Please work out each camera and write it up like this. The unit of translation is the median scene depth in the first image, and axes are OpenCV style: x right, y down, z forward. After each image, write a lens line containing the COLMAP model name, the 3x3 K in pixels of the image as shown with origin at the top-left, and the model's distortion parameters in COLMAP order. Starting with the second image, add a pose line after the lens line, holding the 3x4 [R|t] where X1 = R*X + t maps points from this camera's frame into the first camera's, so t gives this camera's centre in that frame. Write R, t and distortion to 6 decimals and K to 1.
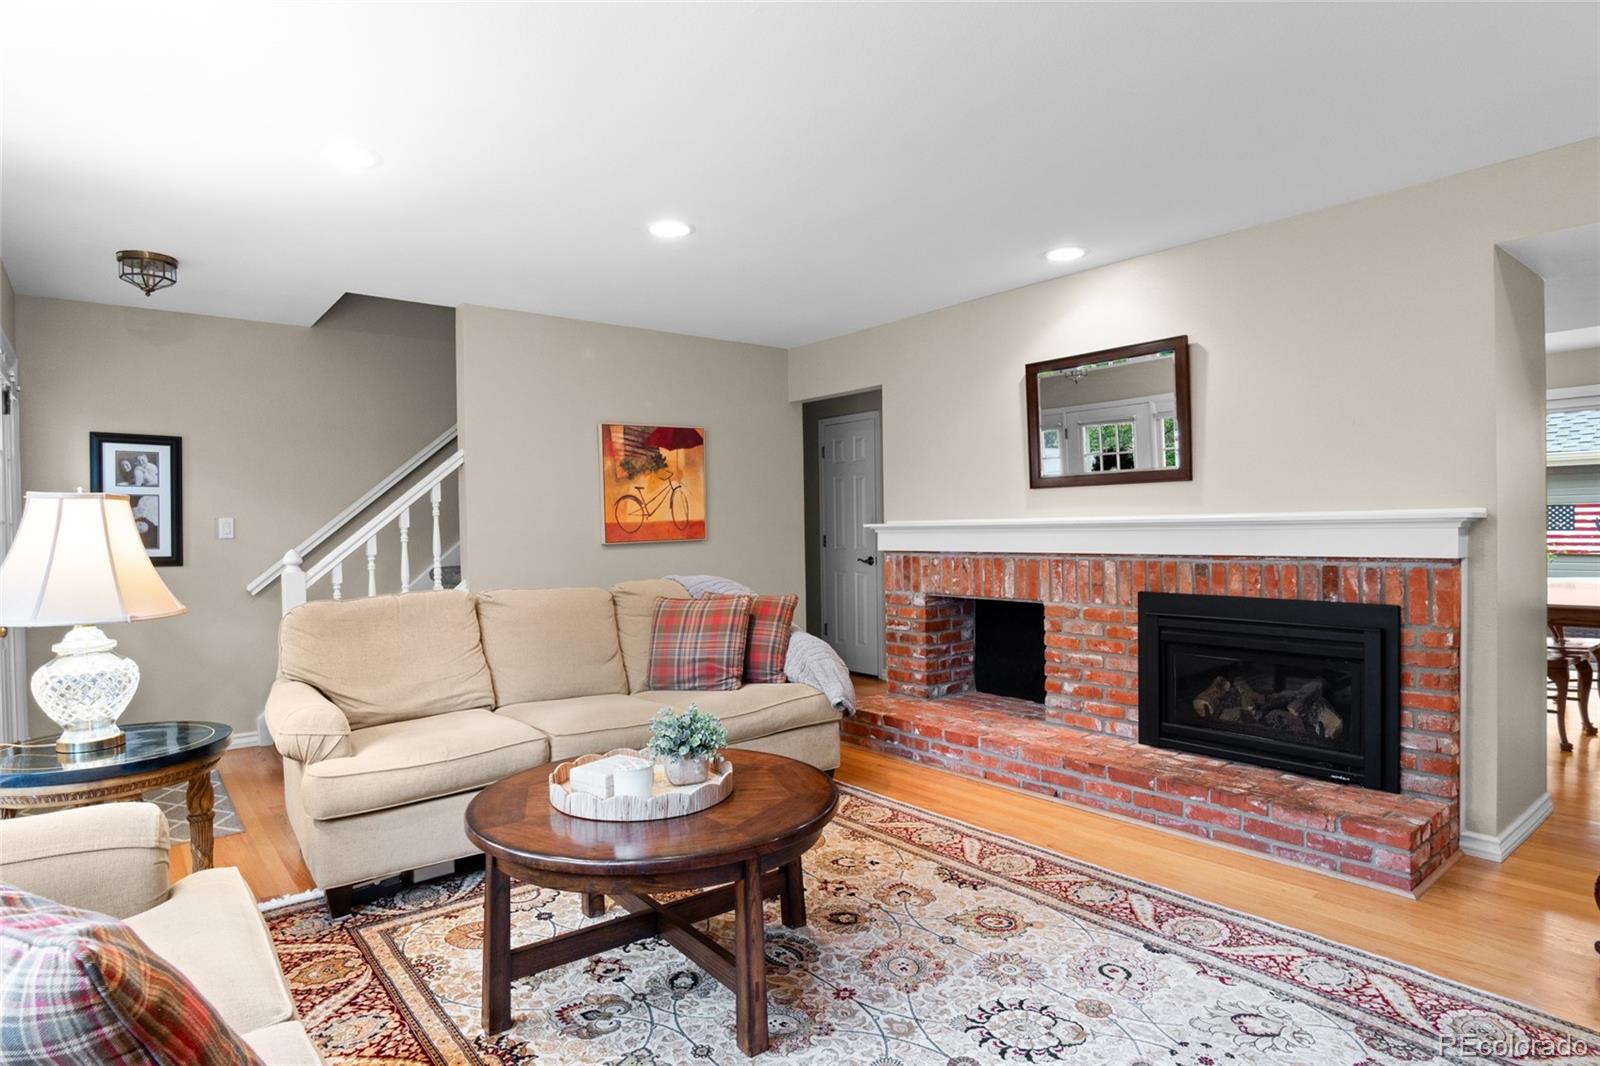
lens RADIAL K [[874.1, 0, 804.8], [0, 874.1, 525.5], [0, 0, 1]] dist [-0.031789, 0.005463]
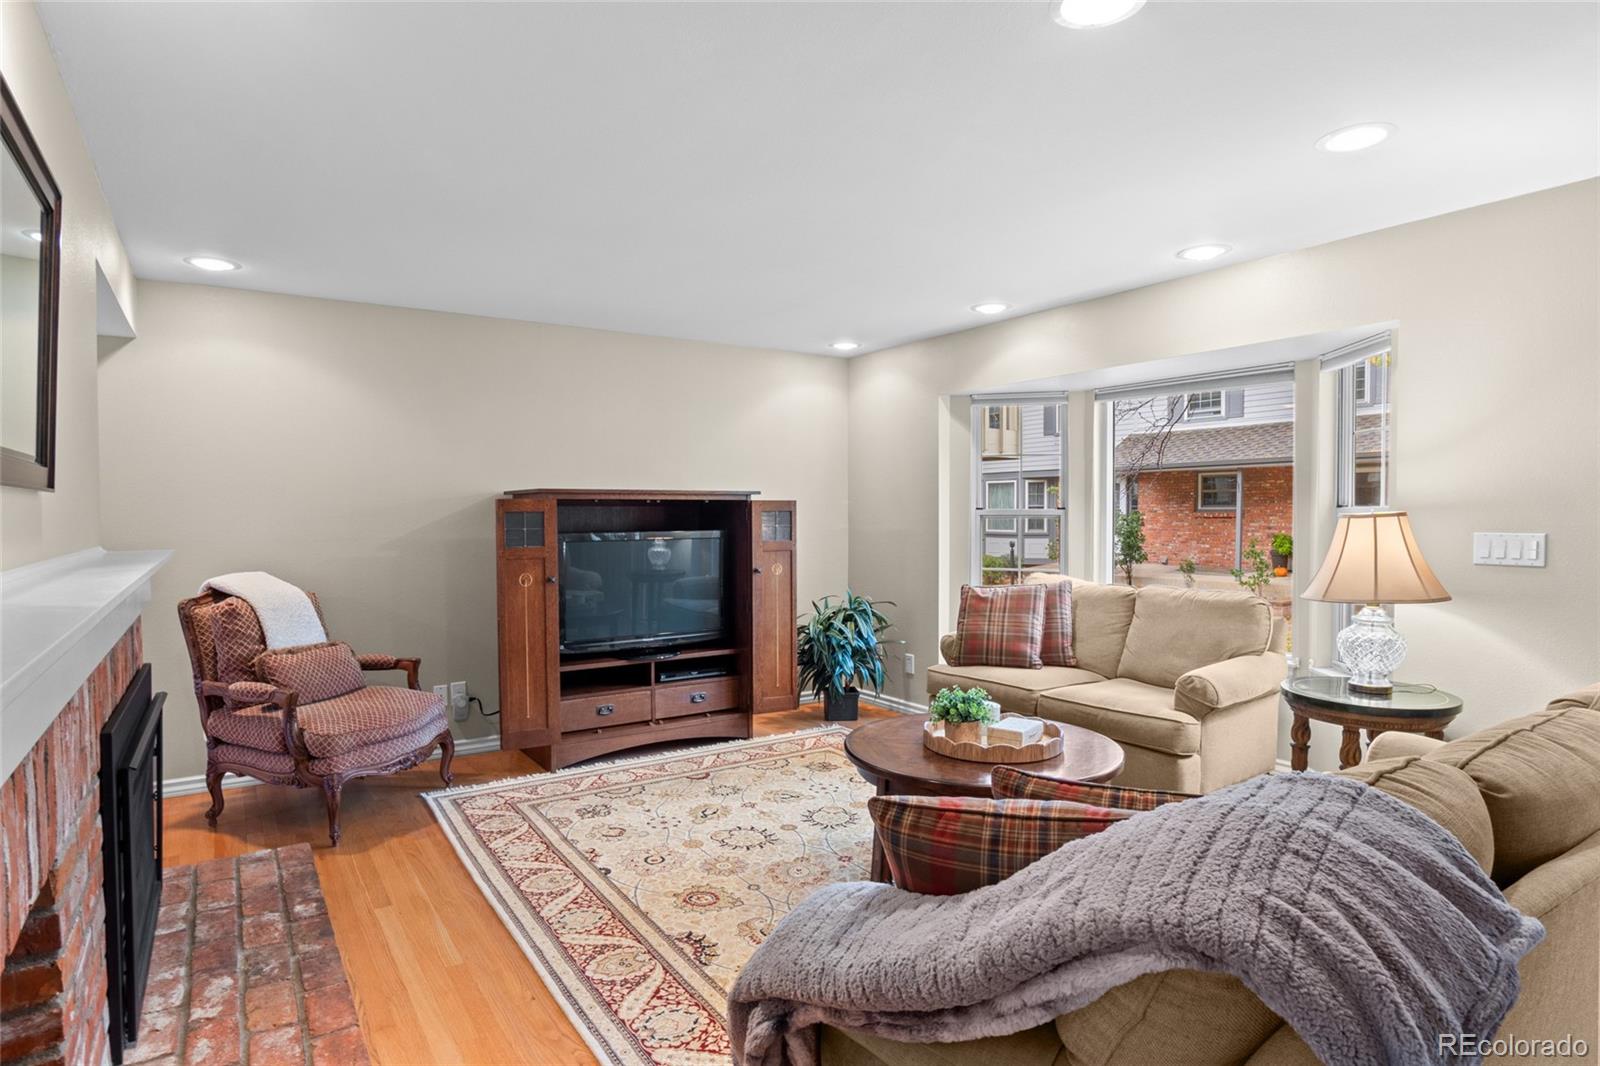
lens RADIAL K [[874.1, 0, 794.0], [0, 874.1, 529.9], [0, 0, 1]] dist [-0.031789, 0.005463]
pose [[-0.994625, 0.015554, 0.102369, -0.017164], [0.017379, 0.999705, 0.016964, -0.031216], [-0.102075, 0.018652, -0.994602, 1.436086]]
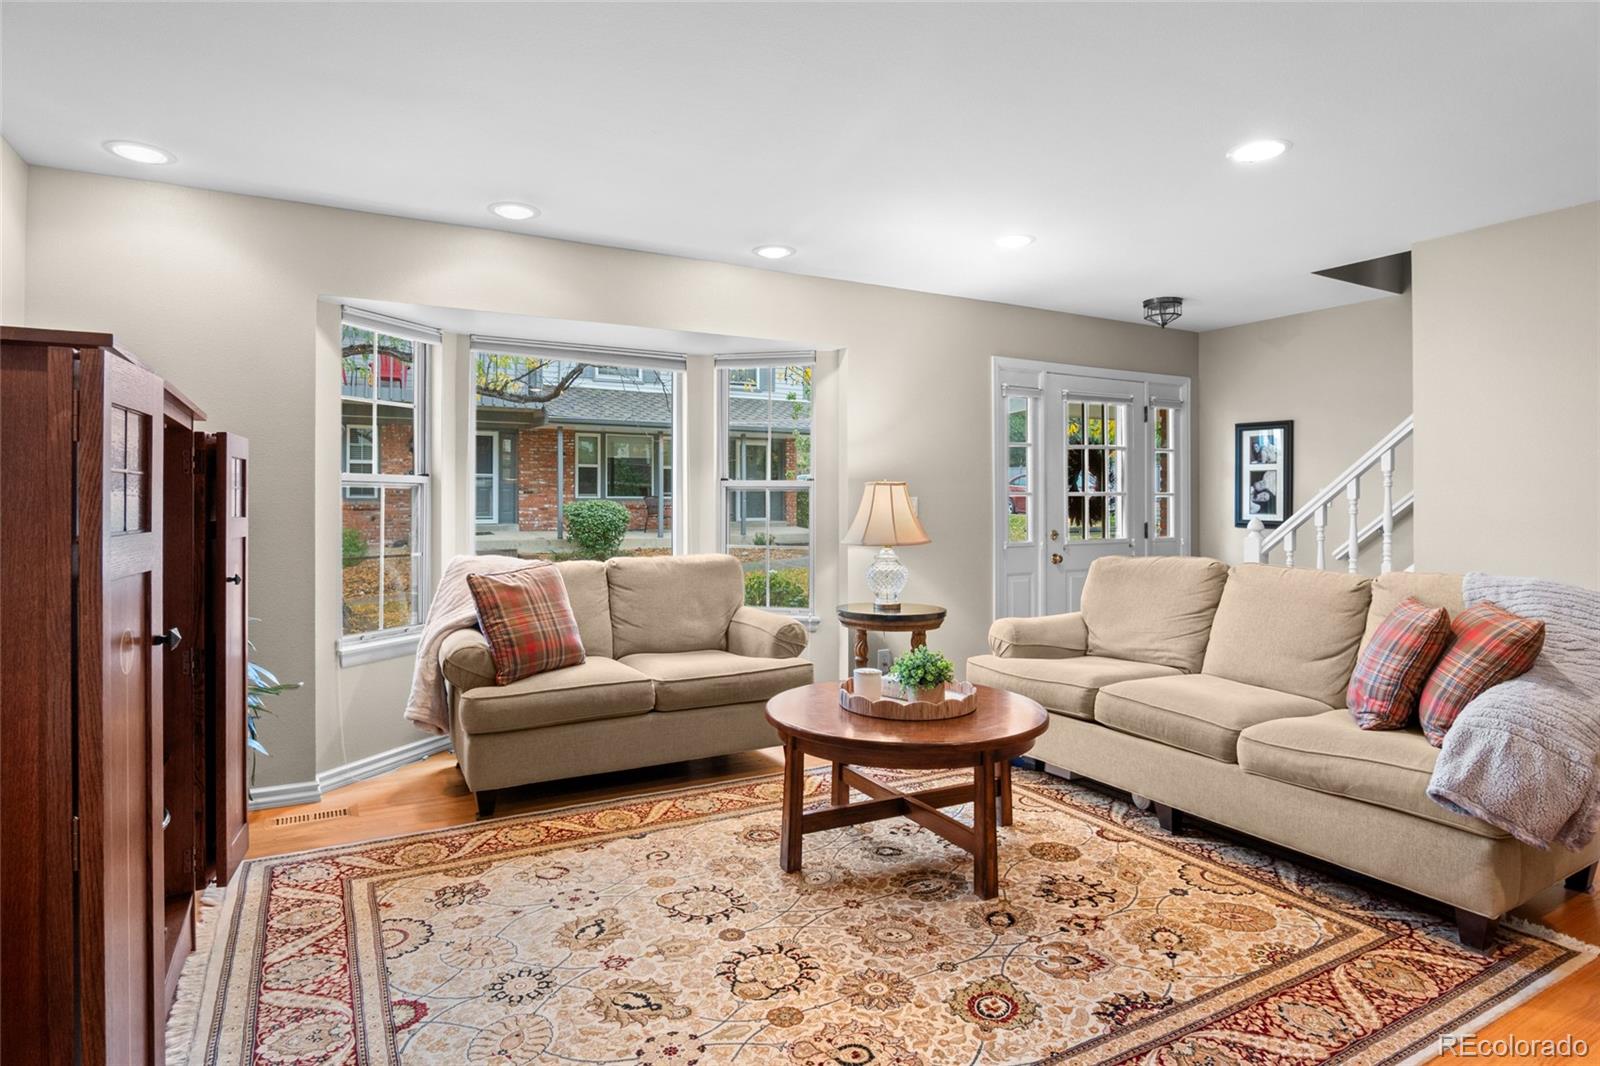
lens RADIAL K [[874.1, 0, 778.6], [0, 874.1, 495.1], [0, 0, 1]] dist [-0.031789, 0.005463]
pose [[-0.193172, 0.007928, -0.981133, 0.704262], [0.006397, 0.999956, 0.006820, -0.015003], [0.981144, -0.004959, -0.193215, 0.652192]]
